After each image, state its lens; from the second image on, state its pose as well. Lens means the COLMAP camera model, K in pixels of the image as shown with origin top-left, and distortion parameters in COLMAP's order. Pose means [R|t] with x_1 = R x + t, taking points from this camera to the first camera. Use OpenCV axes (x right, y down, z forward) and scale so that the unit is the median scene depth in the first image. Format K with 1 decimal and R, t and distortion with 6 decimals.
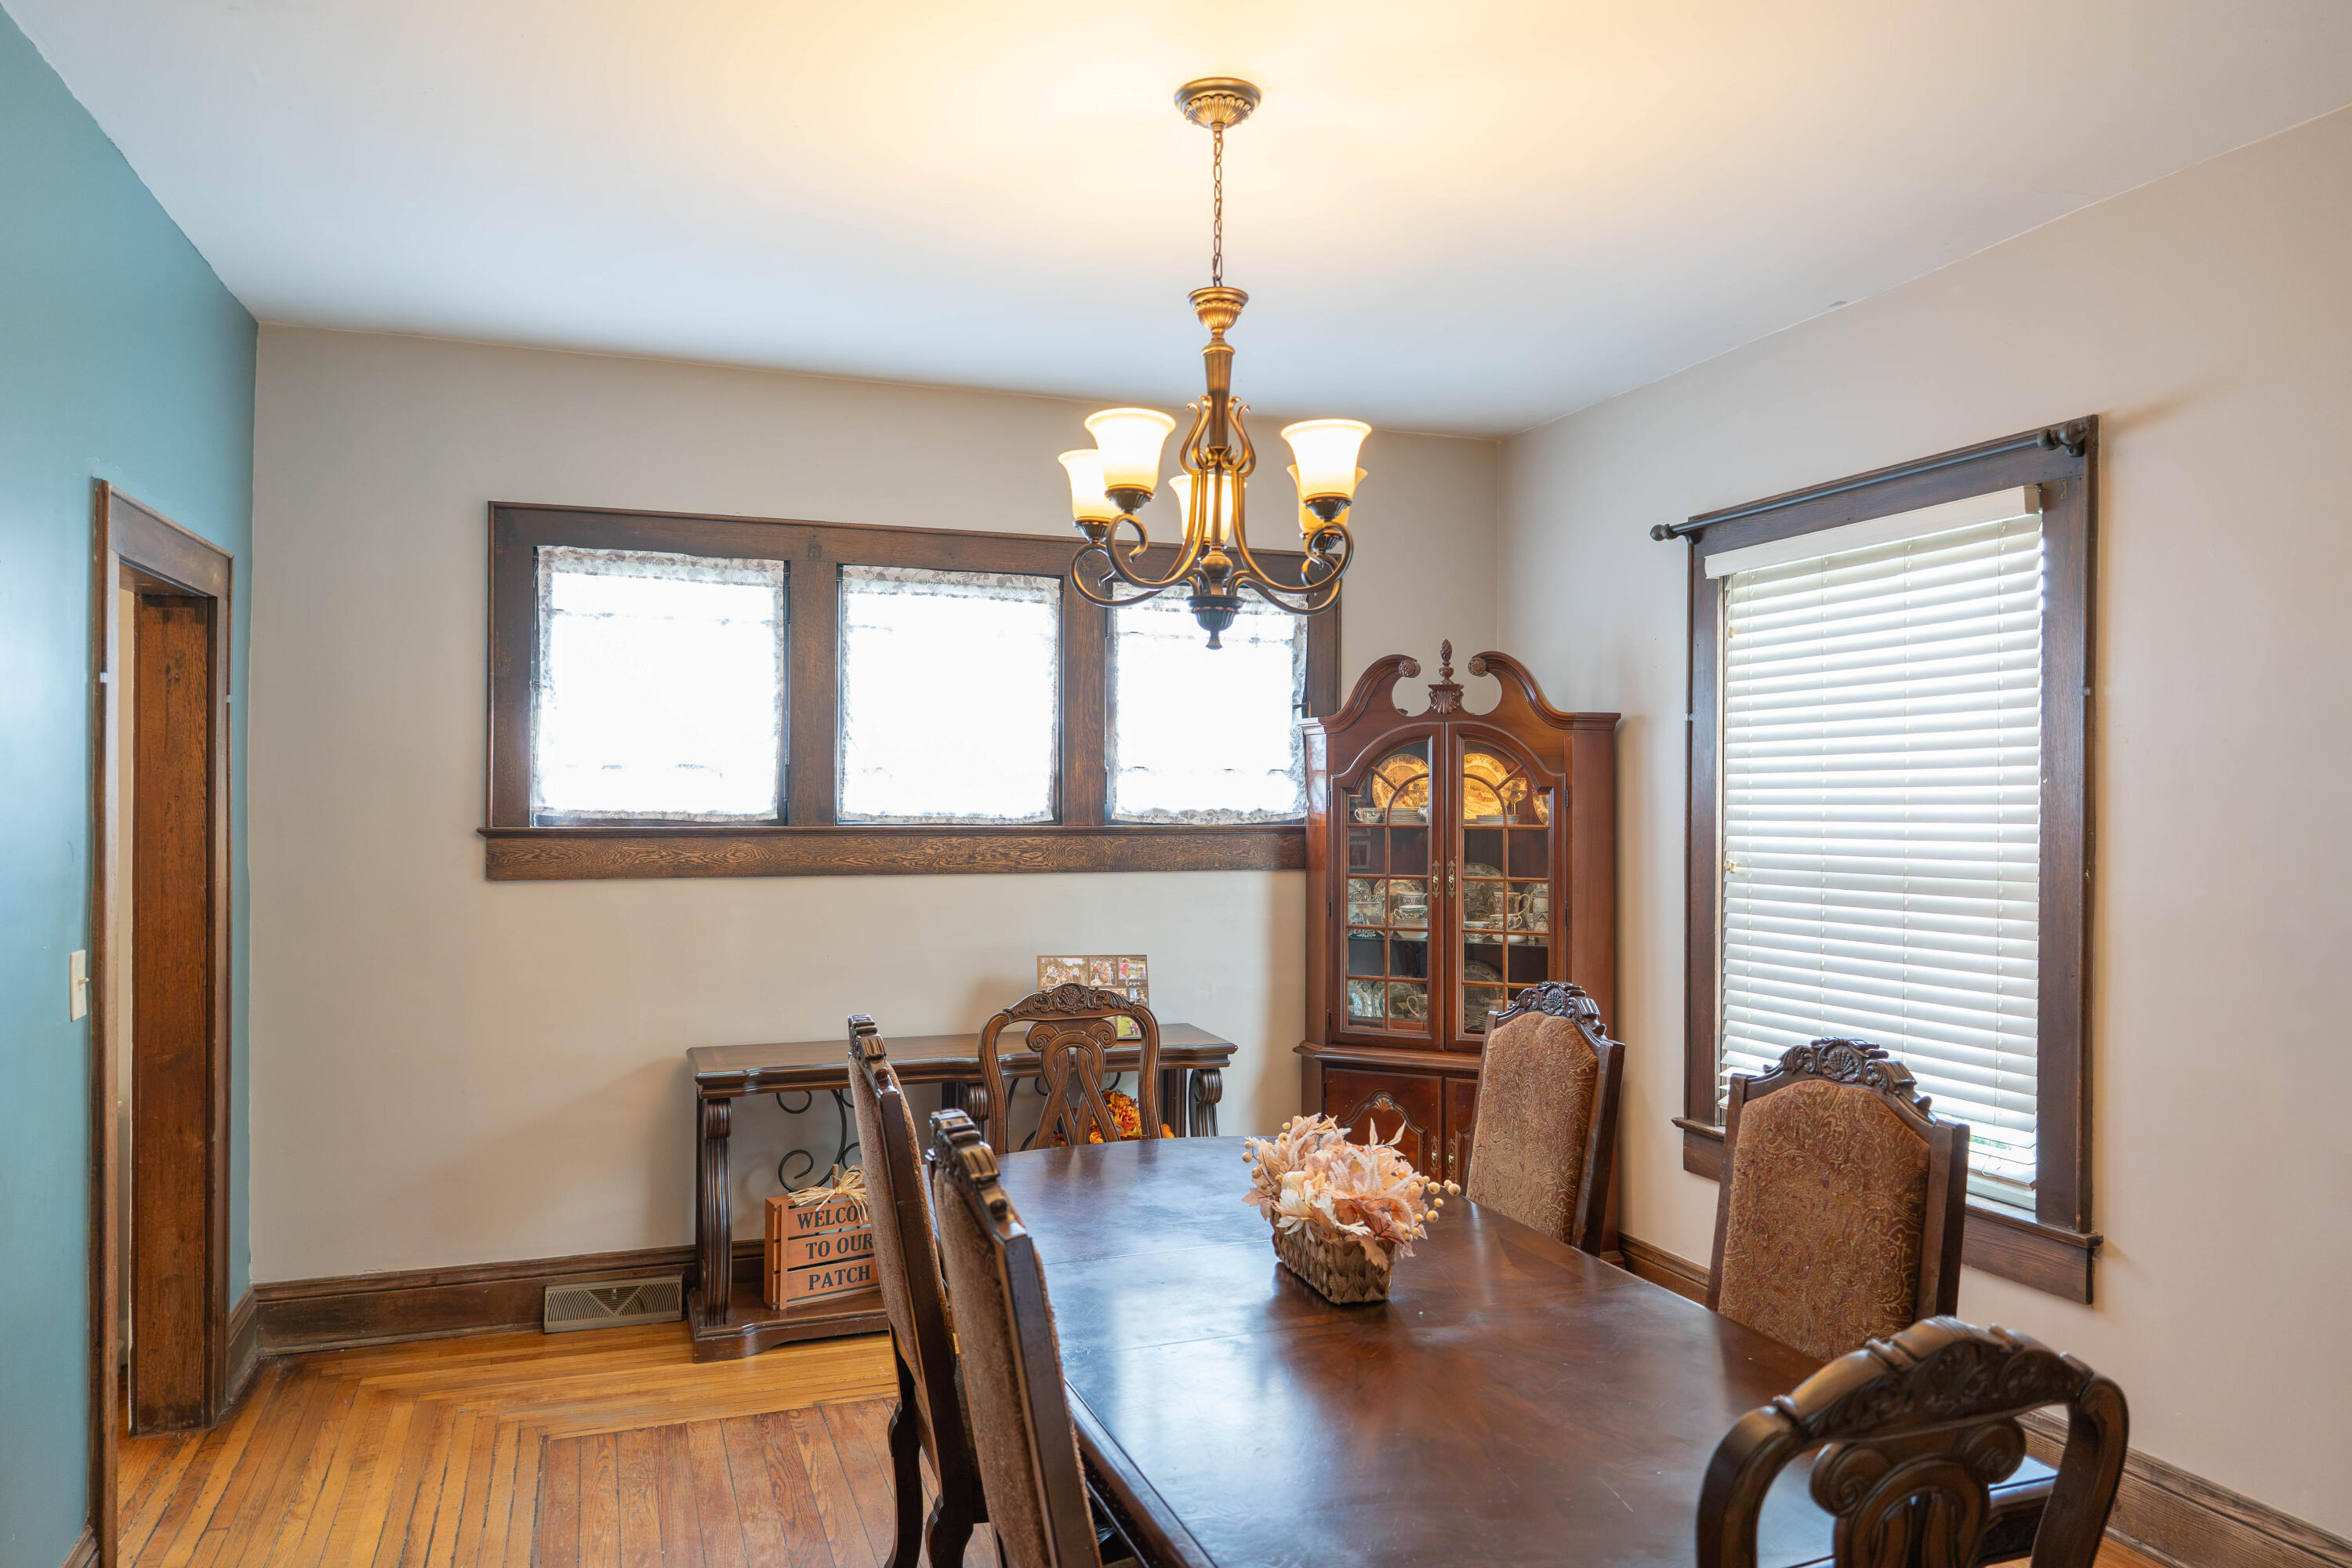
lens RADIAL K [[1597.6, 0, 1182.1], [0, 1597.6, 785.8], [0, 0, 1]] dist [-0.007574, 0.001269]
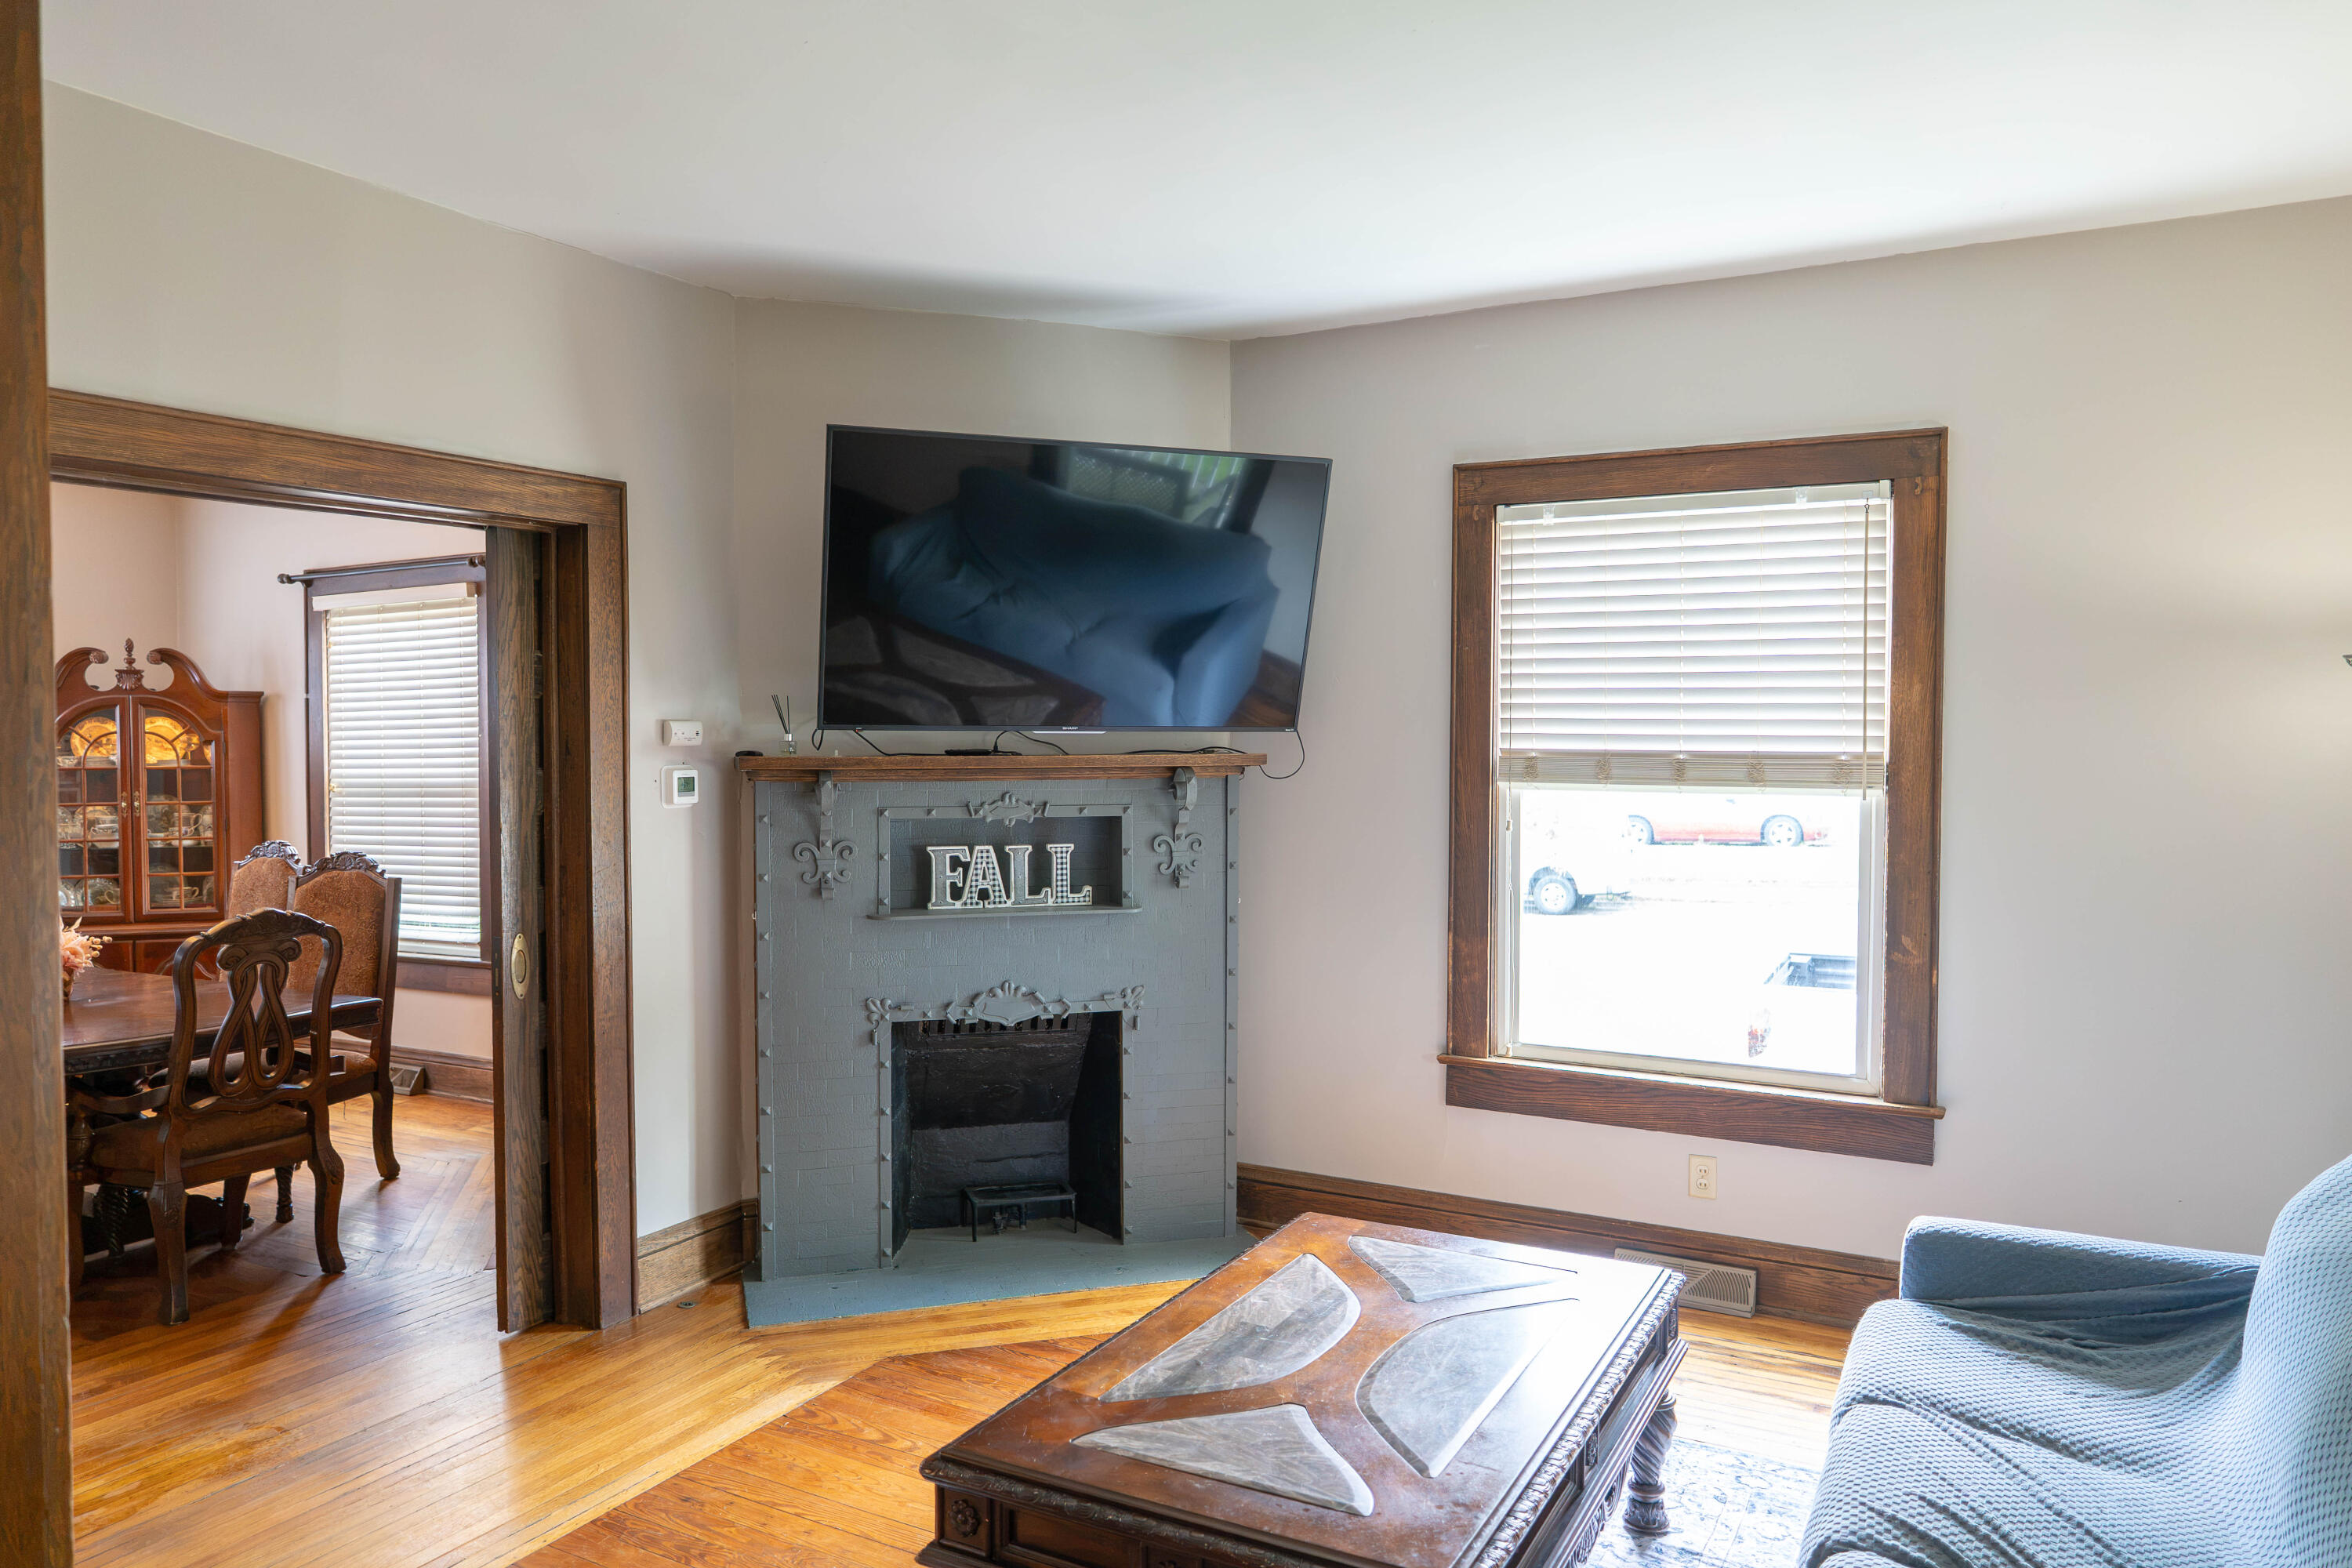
lens RADIAL K [[1597.6, 0, 1182.1], [0, 1597.6, 785.8], [0, 0, 1]] dist [-0.007574, 0.001269]
pose [[0.757056, -0.023153, 0.652940, -0.056470], [0.004062, 0.999519, 0.030733, 0.001246], [-0.653337, -0.020615, 0.756786, -0.711263]]
